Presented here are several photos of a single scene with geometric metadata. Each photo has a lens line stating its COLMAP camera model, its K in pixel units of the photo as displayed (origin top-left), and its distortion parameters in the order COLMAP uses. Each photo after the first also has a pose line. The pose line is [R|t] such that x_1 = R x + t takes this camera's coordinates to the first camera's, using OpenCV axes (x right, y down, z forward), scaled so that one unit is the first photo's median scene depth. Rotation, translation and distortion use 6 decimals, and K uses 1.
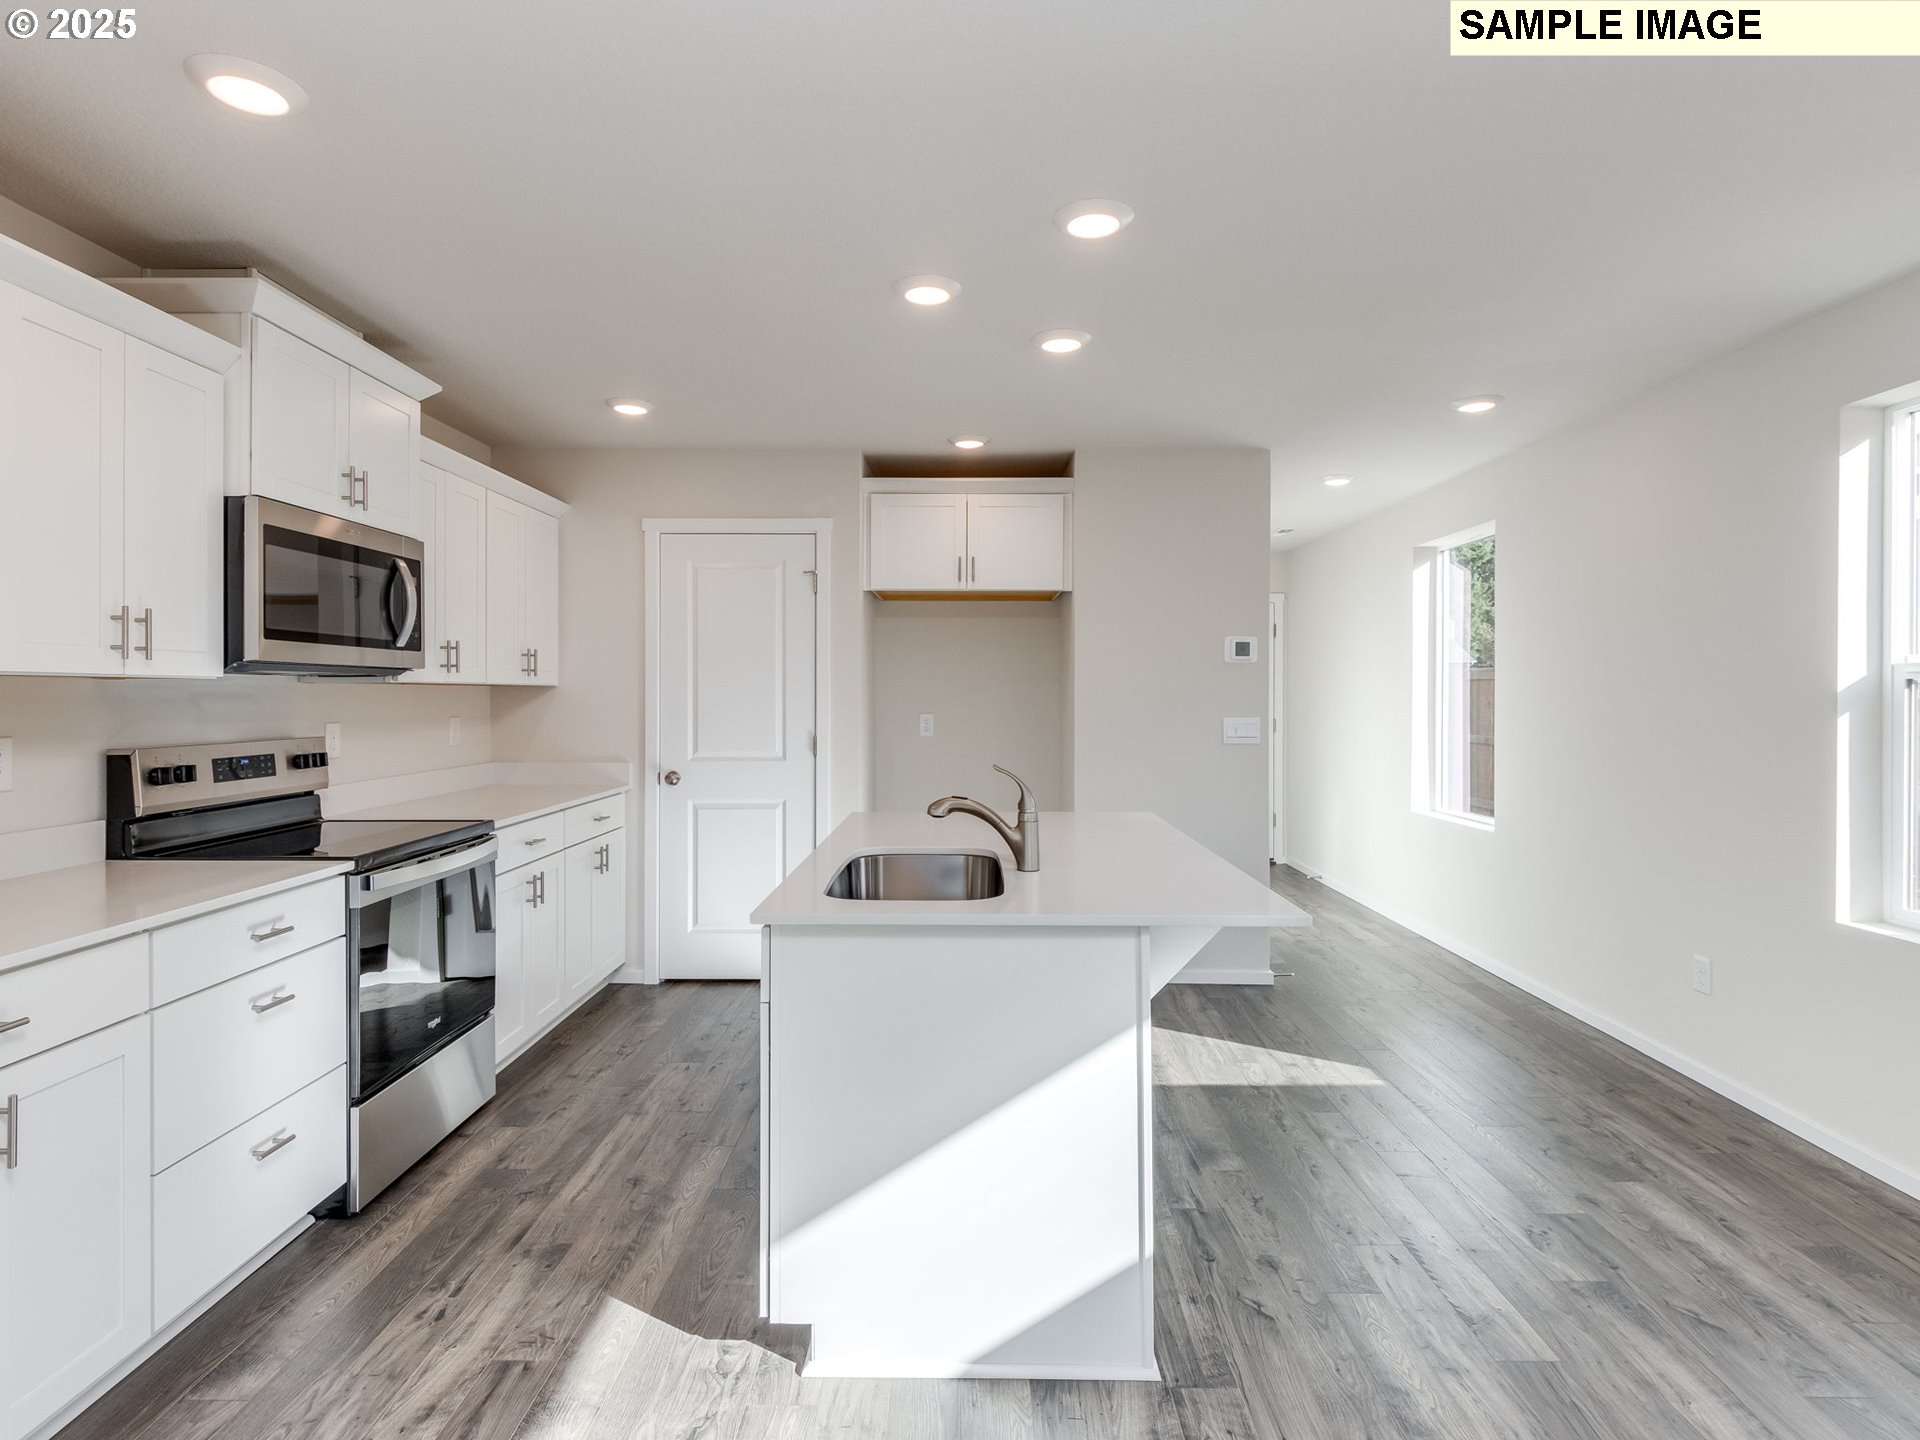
lens RADIAL K [[1008.6, 0, 964.1], [0, 1008.6, 695.2], [0, 0, 1]] dist [-0.001370, -0.001131]
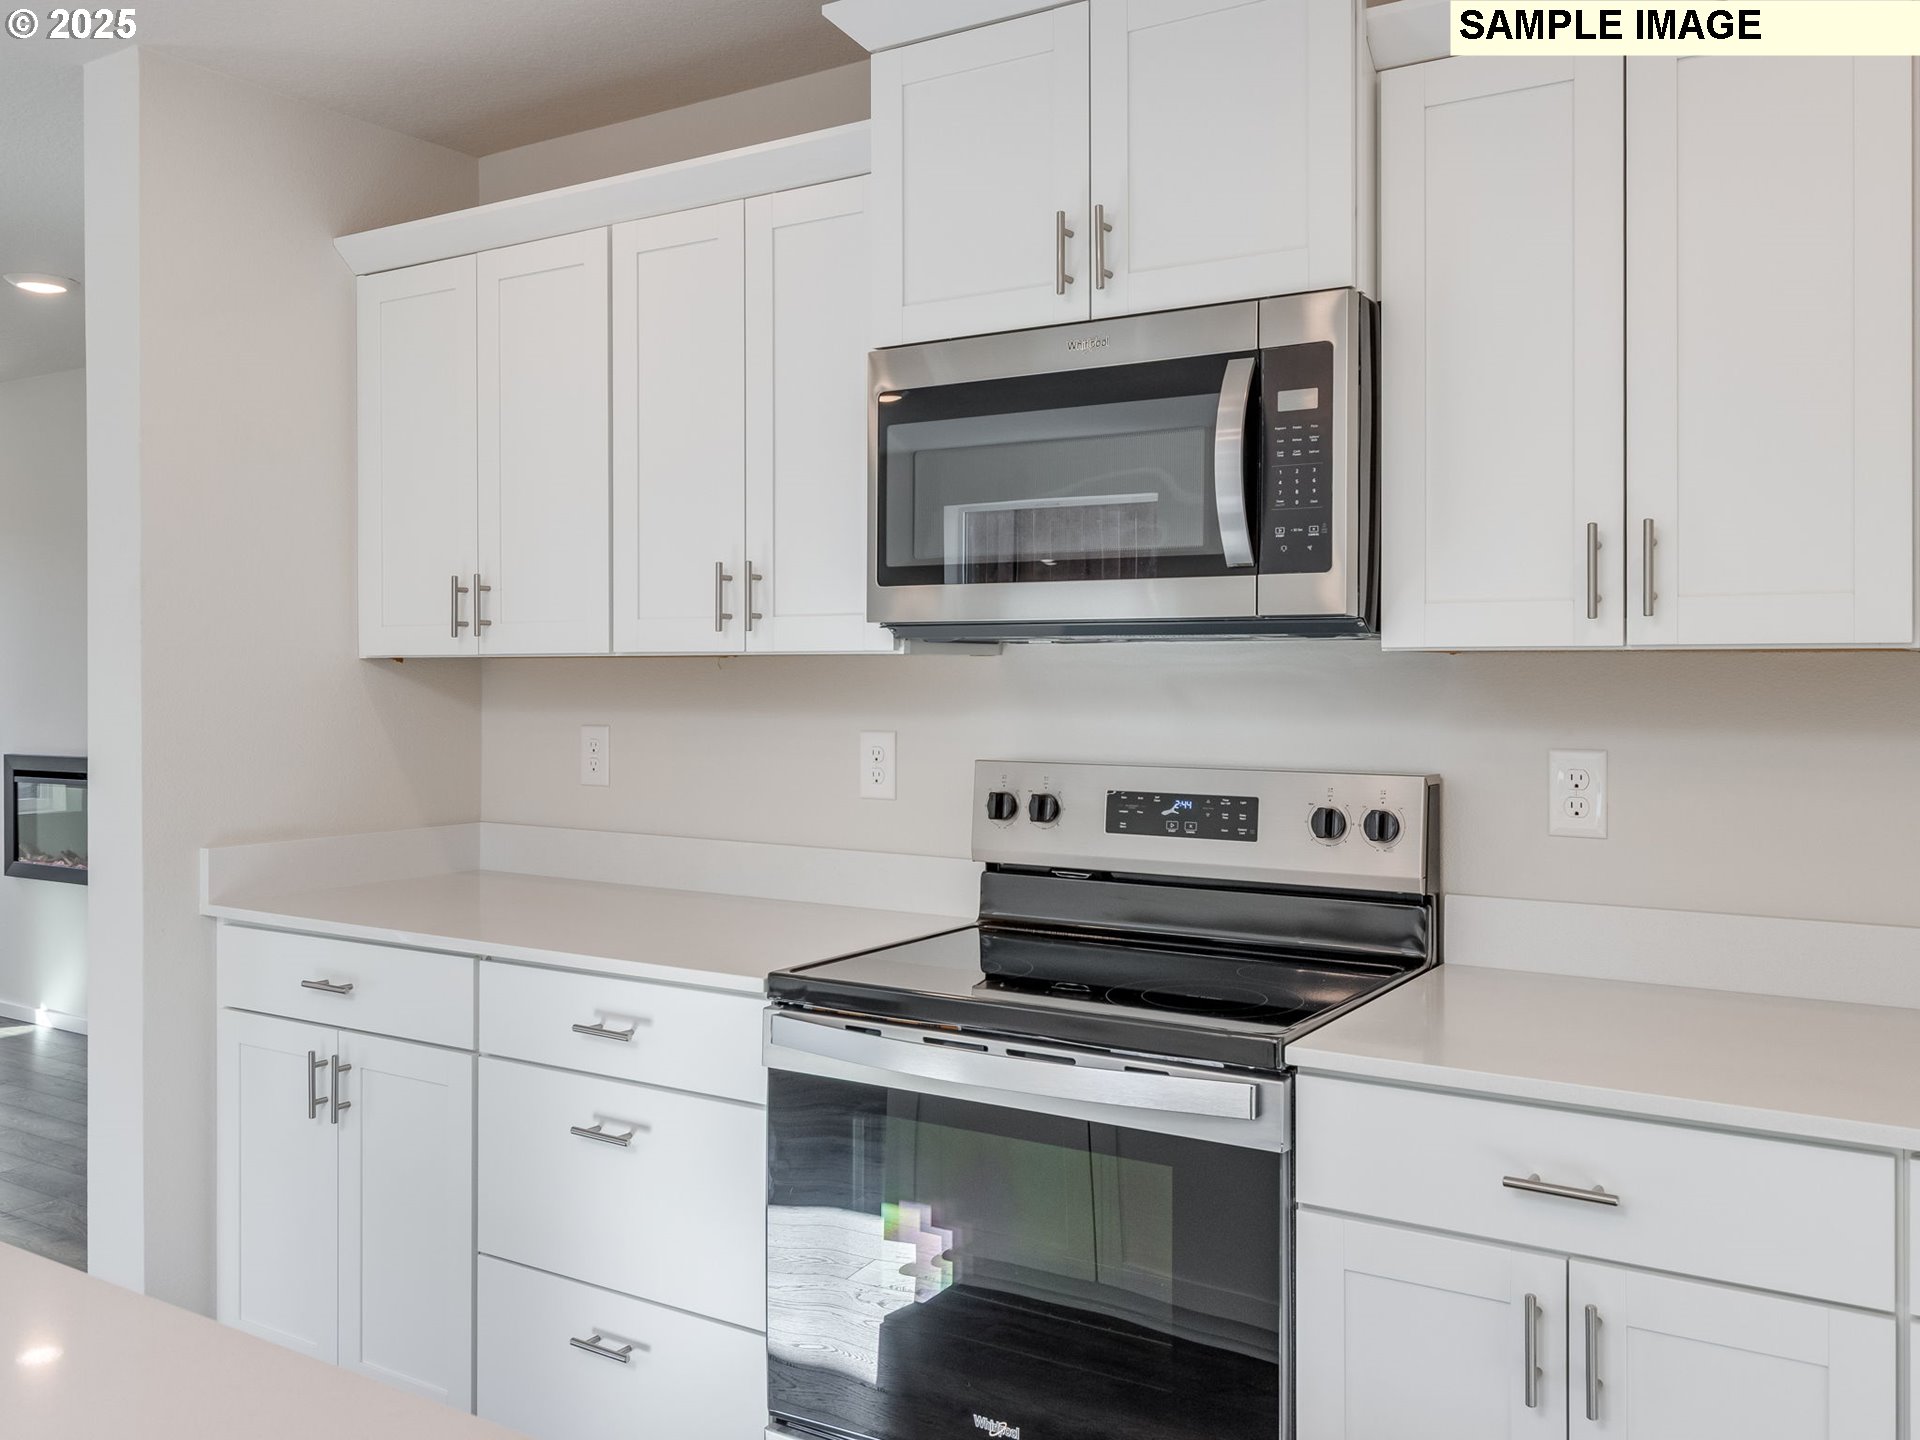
lens RADIAL K [[1629.4, 0, 957.9], [0, 1629.4, 674.7], [0, 0, 1]] dist [0.009755, 0.000148]
pose [[-0.542949, 0.004372, -0.839754, 0.087746], [-0.001560, 0.999979, 0.006214, -0.009265], [0.839764, 0.004684, -0.542931, 1.494998]]
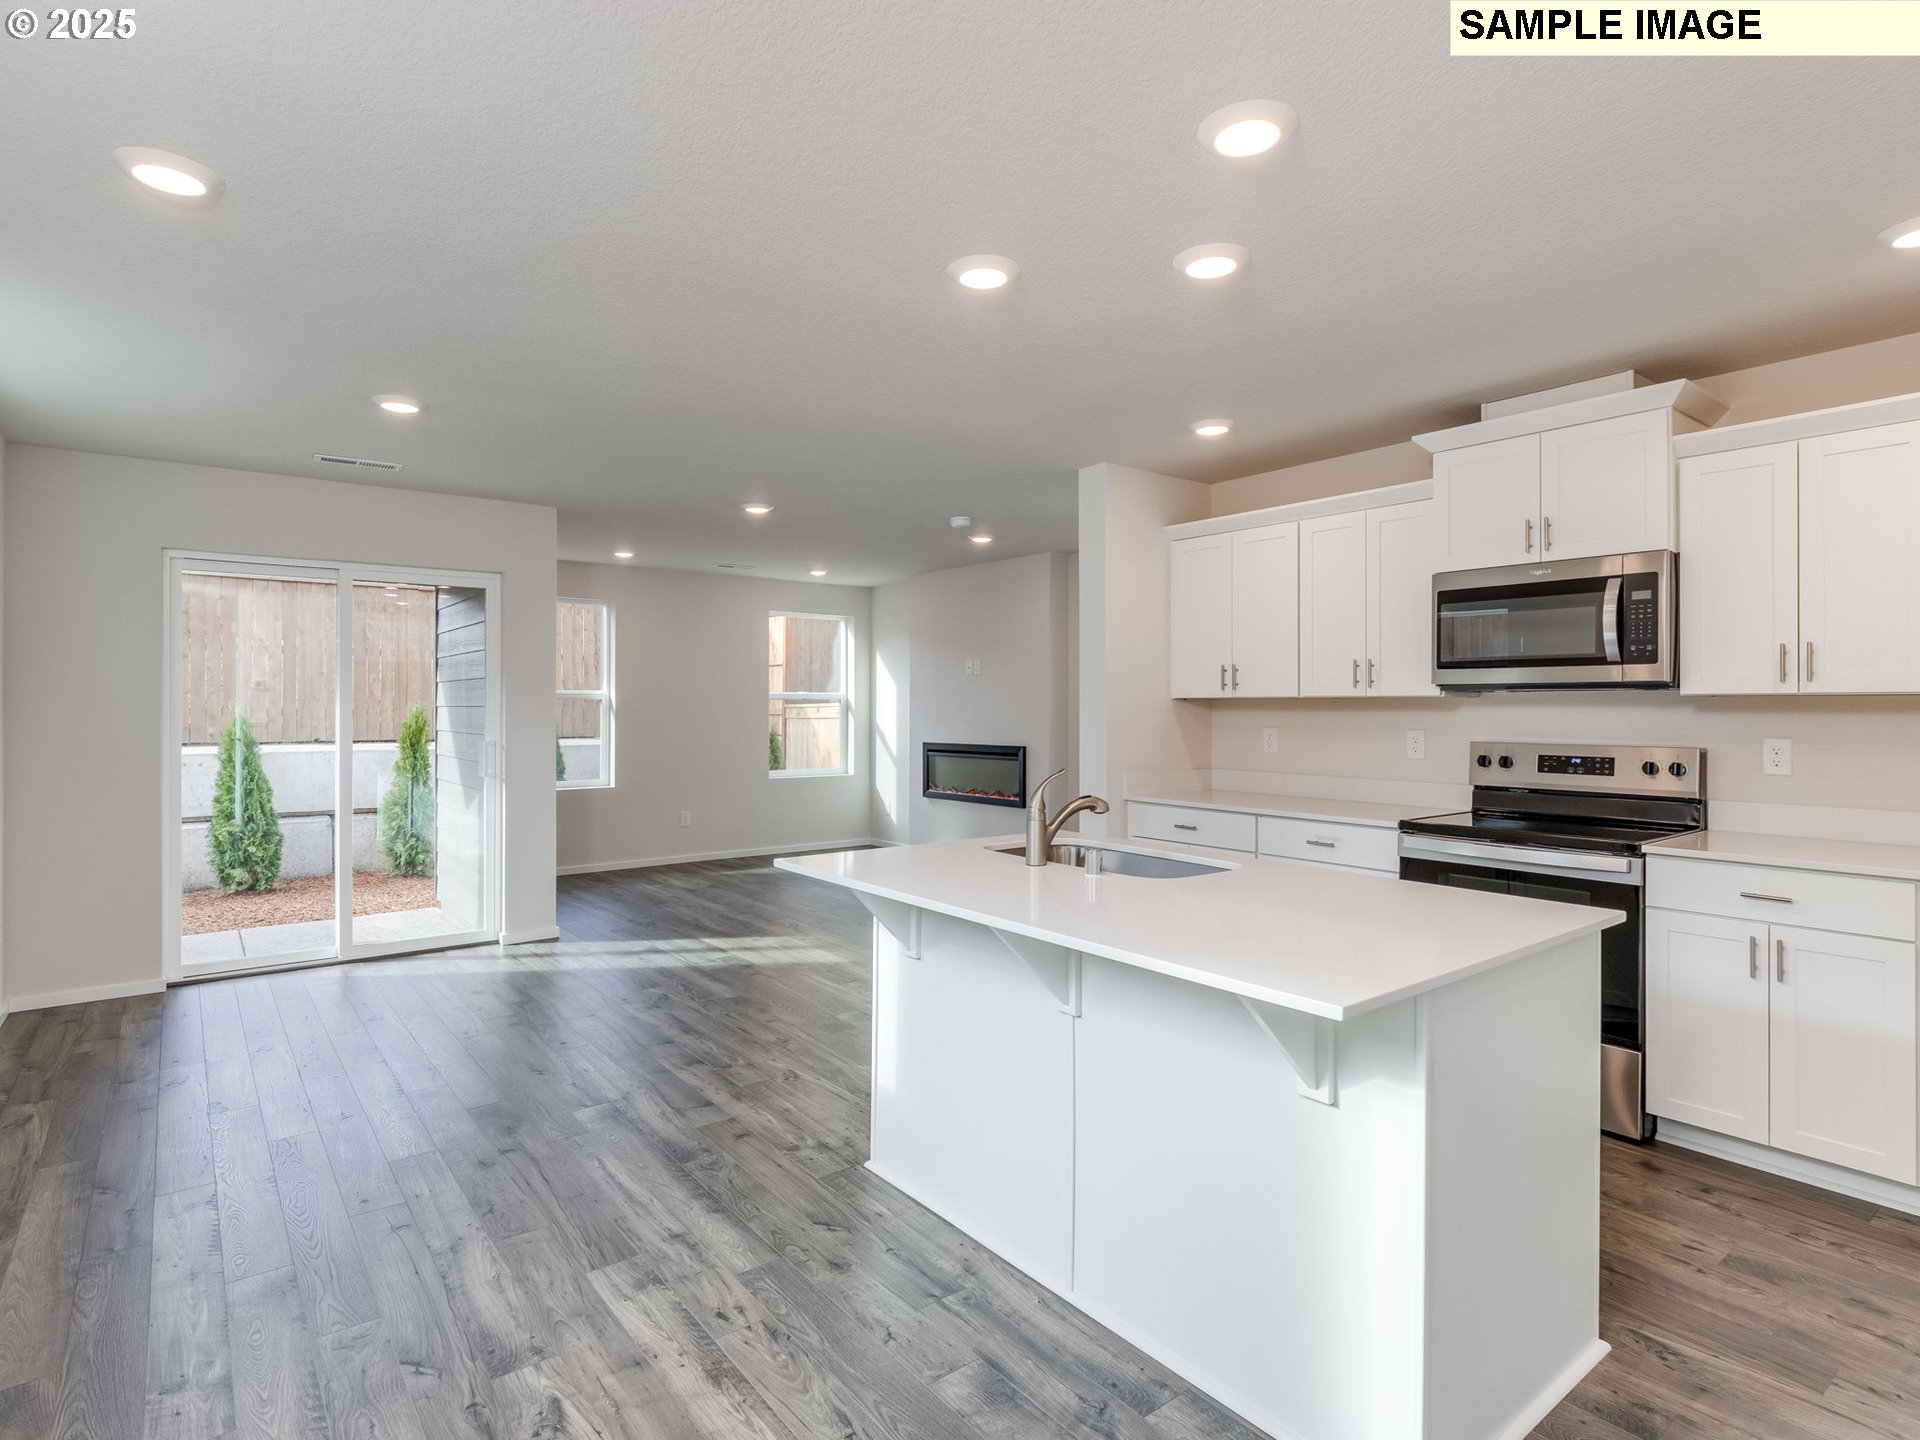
lens RADIAL K [[1007.0, 0, 961.0], [0, 1007.0, 703.3], [0, 0, 1]] dist [-0.000916, -0.000851]
pose [[-0.784024, -0.003951, -0.620718, 0.738481], [-0.005154, 0.999987, 0.000145, -0.002326], [0.620709, 0.003313, -0.784034, 1.648517]]
